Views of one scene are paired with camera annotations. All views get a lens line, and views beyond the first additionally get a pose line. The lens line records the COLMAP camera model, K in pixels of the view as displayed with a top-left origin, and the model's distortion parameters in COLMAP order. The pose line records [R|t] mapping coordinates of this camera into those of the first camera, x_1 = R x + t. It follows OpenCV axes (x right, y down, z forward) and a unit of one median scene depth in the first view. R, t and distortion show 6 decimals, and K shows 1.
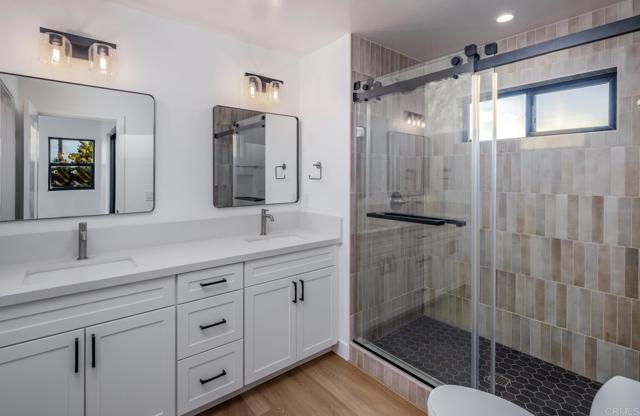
lens RADIAL K [[311.0, 0, 321.2], [0, 311.0, 160.9], [0, 0, 1]] dist [0.000692, 0.000420]
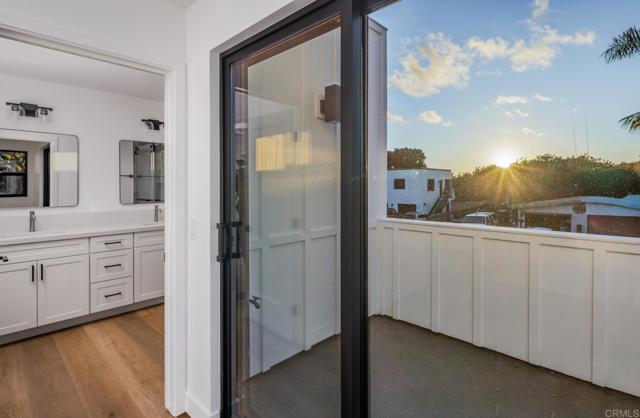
lens RADIAL K [[310.4, 0, 320.6], [0, 310.4, 173.0], [0, 0, 1]] dist [0.000479, 0.000215]
pose [[0.989879, 0.004543, 0.141841, 0.593989], [-0.006675, 0.999872, 0.014553, -0.052319], [-0.141757, -0.015352, 0.989782, -0.958946]]
